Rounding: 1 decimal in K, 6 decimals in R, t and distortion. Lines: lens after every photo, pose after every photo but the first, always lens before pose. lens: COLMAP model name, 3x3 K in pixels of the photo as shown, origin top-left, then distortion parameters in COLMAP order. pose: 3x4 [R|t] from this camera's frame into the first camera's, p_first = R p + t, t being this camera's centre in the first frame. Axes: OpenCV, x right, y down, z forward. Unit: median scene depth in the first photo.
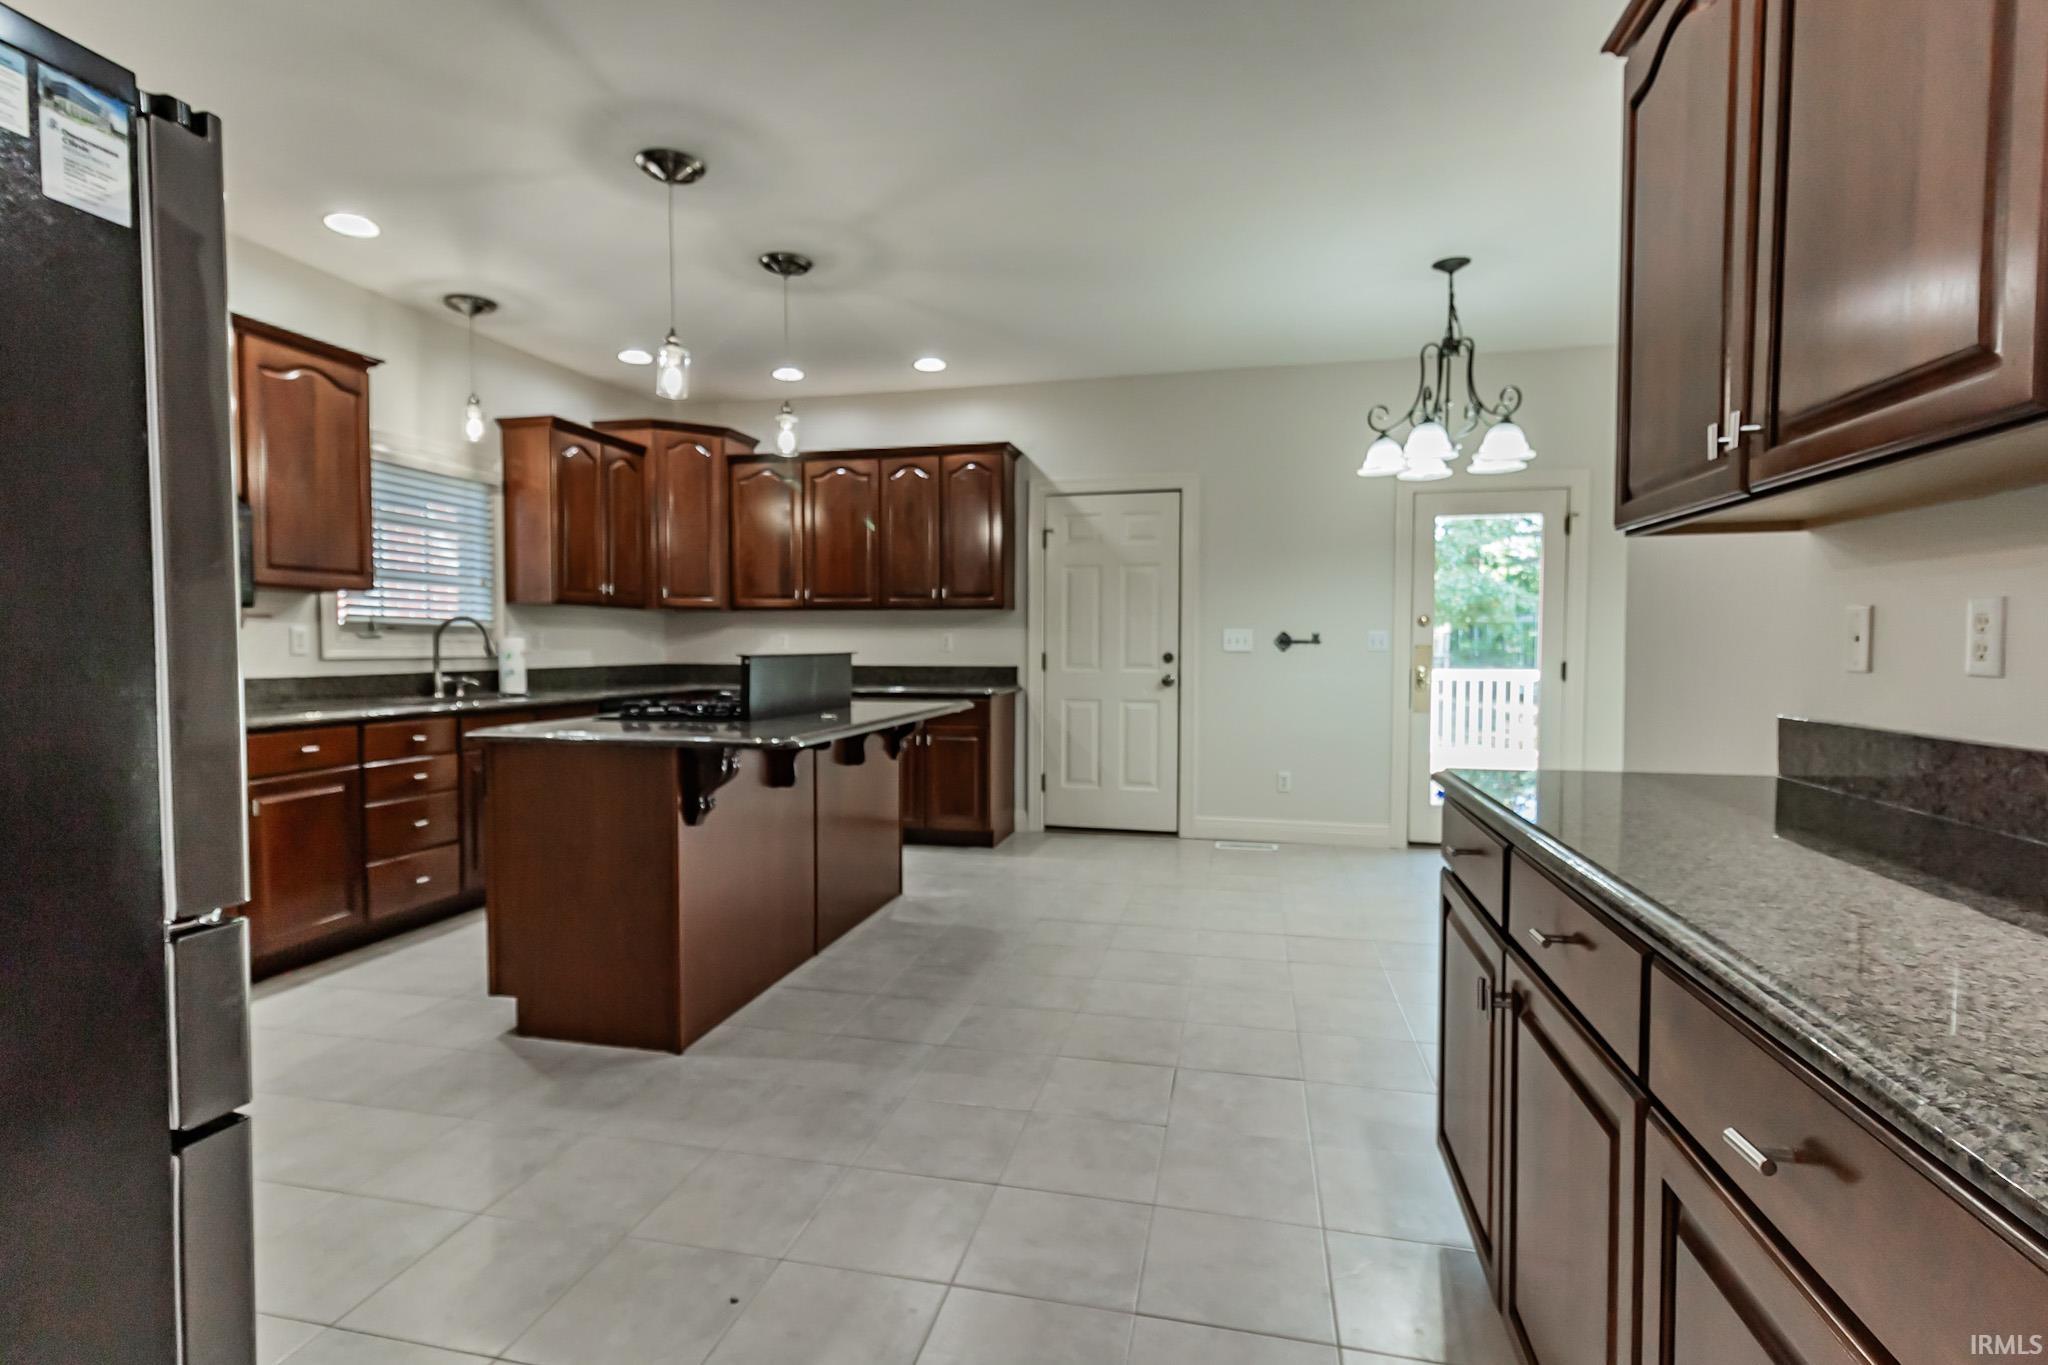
lens RADIAL K [[981.7, 0, 1024.0], [0, 981.7, 682.5], [0, 0, 1]] dist [-0.000645, -0.000161]
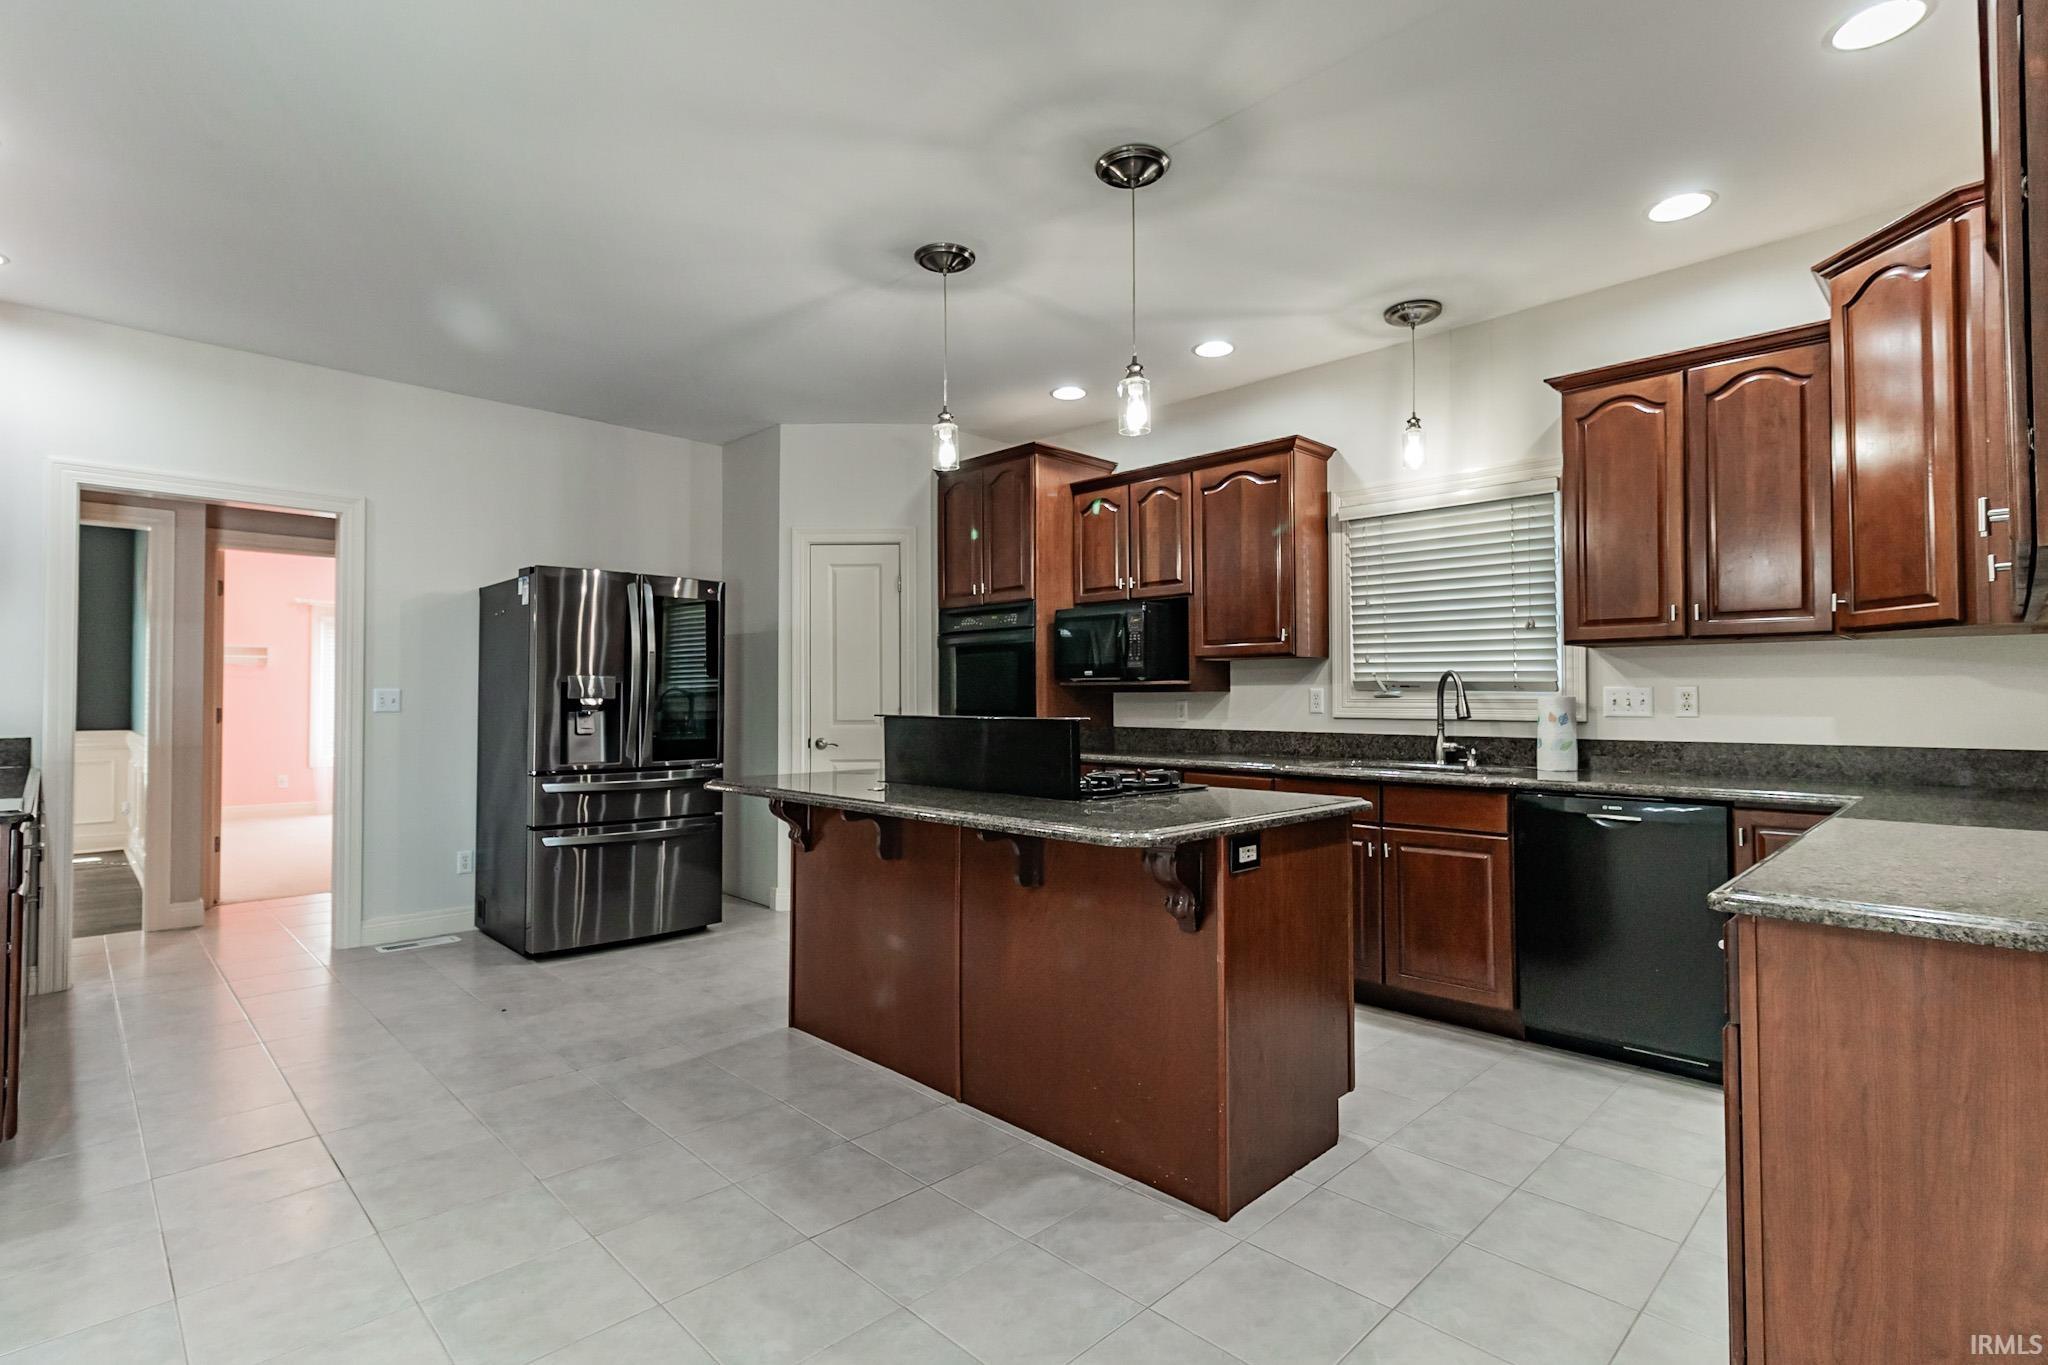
lens RADIAL K [[981.7, 0, 1024.0], [0, 981.7, 682.5], [0, 0, 1]] dist [-0.000645, -0.000161]
pose [[-0.540117, -0.016107, -0.841436, 0.386660], [-0.034817, 0.999389, 0.003218, -0.054790], [0.840870, 0.031034, -0.540347, 1.323831]]
